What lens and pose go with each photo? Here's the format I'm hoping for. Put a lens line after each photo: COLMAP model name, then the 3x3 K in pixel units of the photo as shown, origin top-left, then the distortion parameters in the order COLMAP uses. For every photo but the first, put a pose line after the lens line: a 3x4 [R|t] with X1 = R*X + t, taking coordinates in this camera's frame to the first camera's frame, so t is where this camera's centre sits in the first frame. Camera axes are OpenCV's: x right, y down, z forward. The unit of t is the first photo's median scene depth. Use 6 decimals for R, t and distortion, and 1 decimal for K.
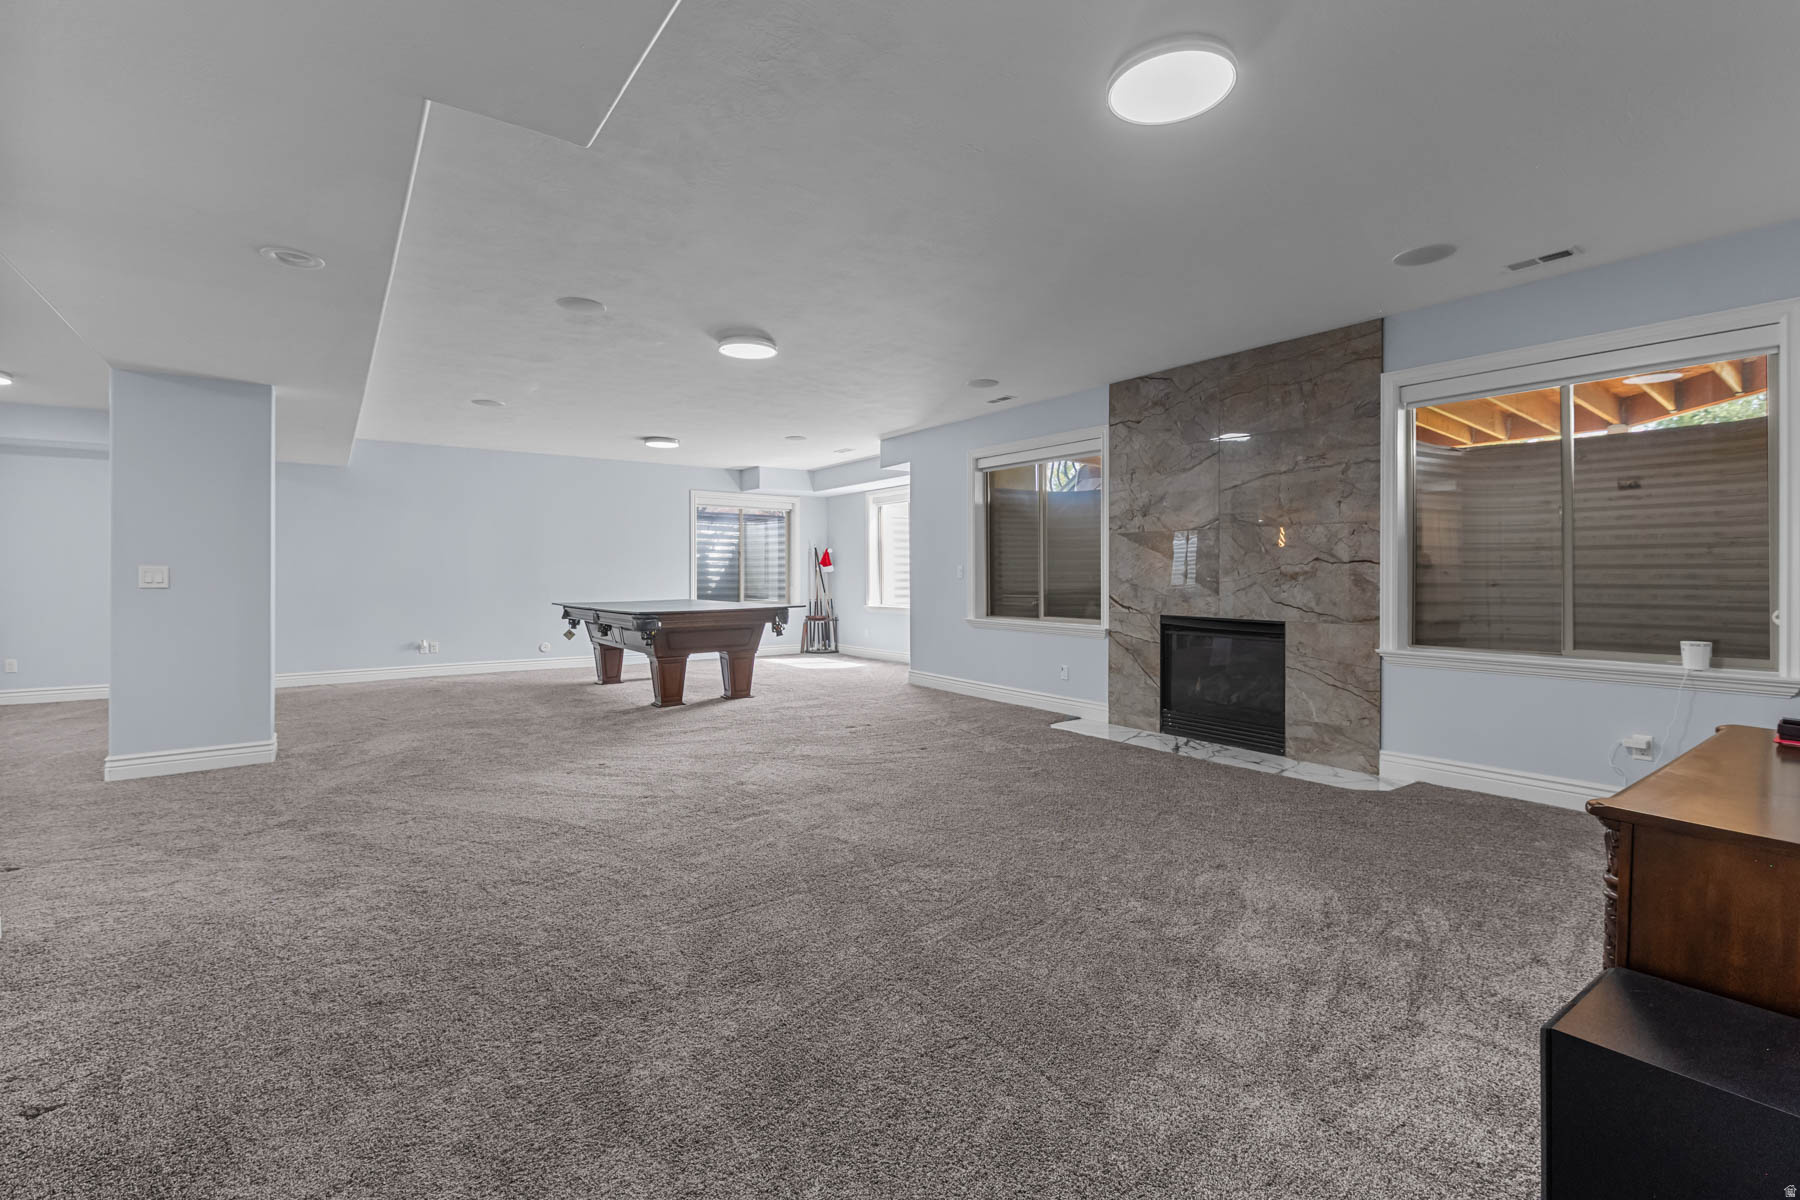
lens RADIAL K [[776.9, 0, 919.3], [0, 776.9, 568.1], [0, 0, 1]] dist [-0.002406, -0.004966]
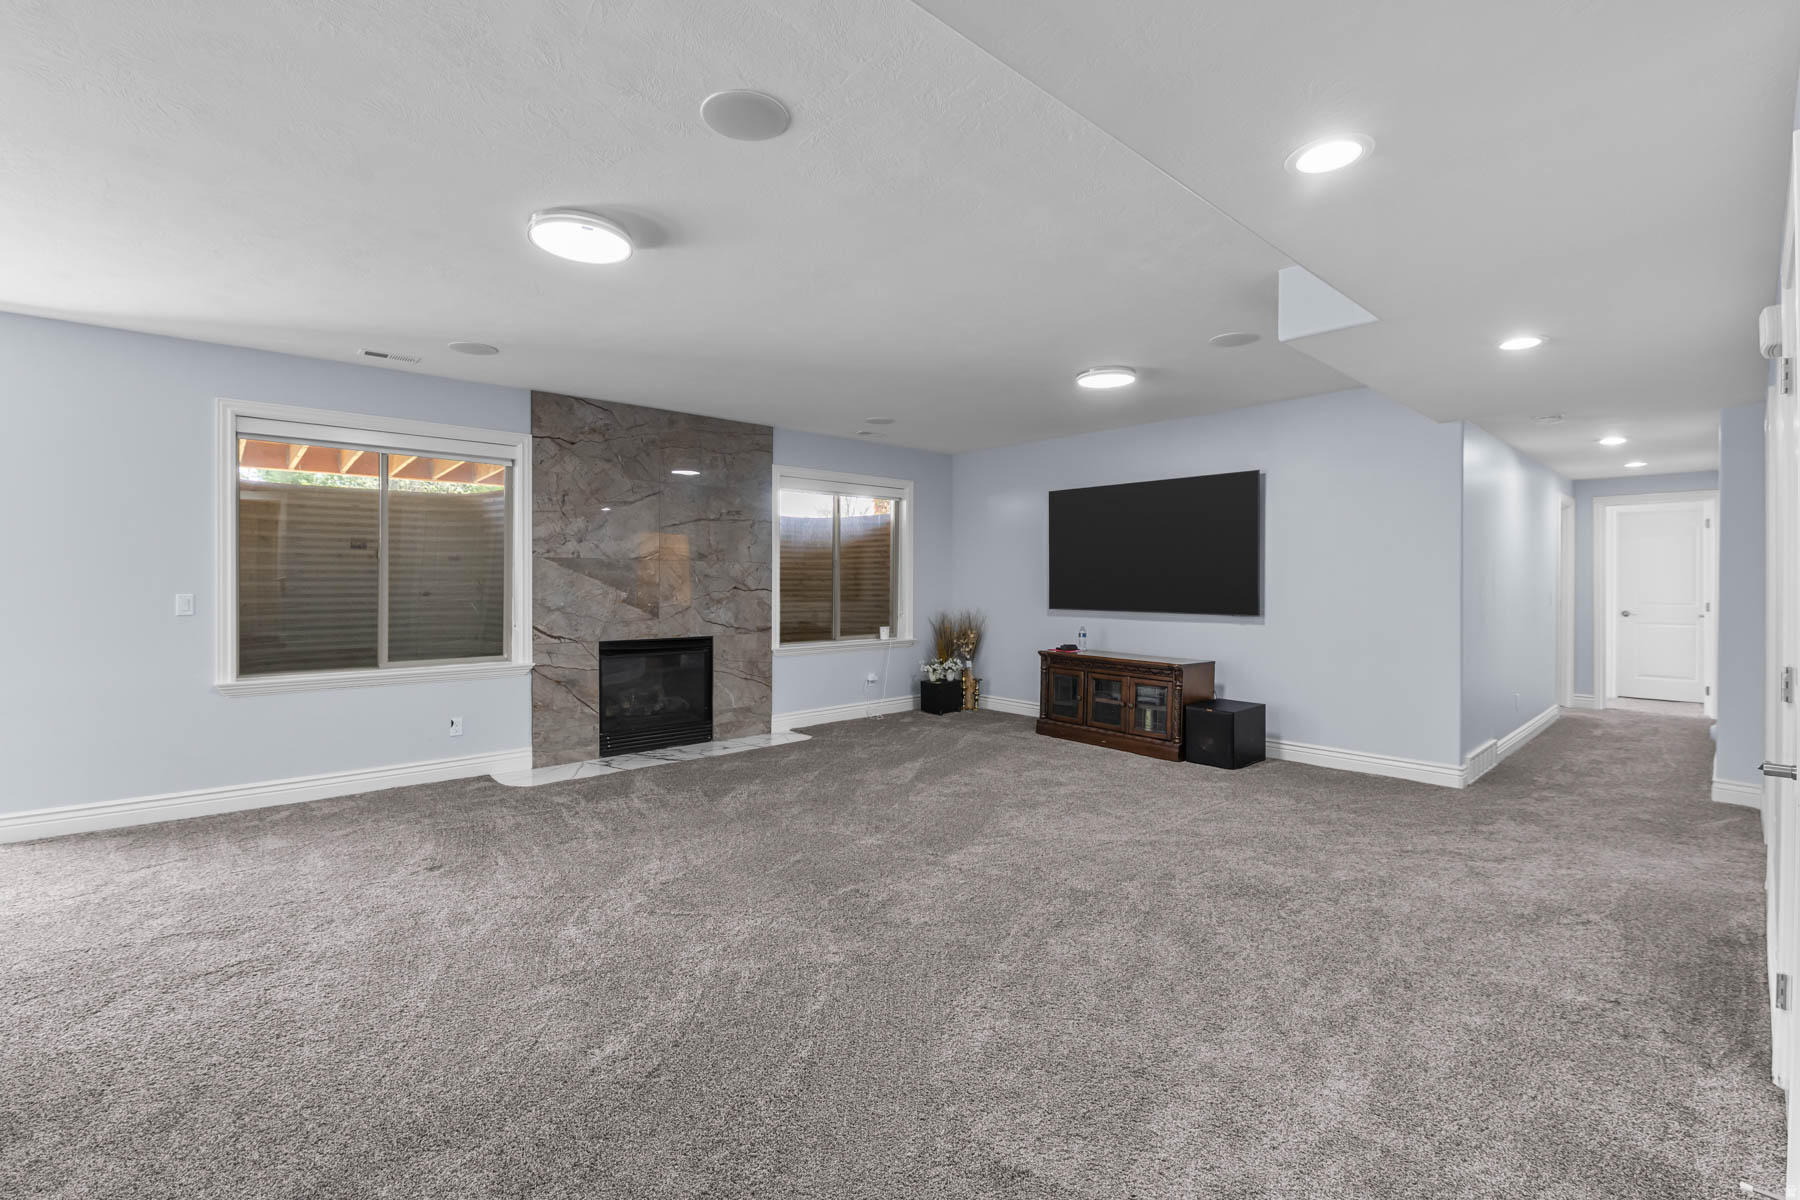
lens RADIAL K [[776.9, 0, 897.3], [0, 776.9, 594.4], [0, 0, 1]] dist [-0.002406, -0.004966]
pose [[-0.077136, -0.008698, 0.996983, -0.775929], [-0.000192, 0.999962, 0.008709, -0.010483], [-0.997021, 0.000480, -0.077135, 0.739497]]
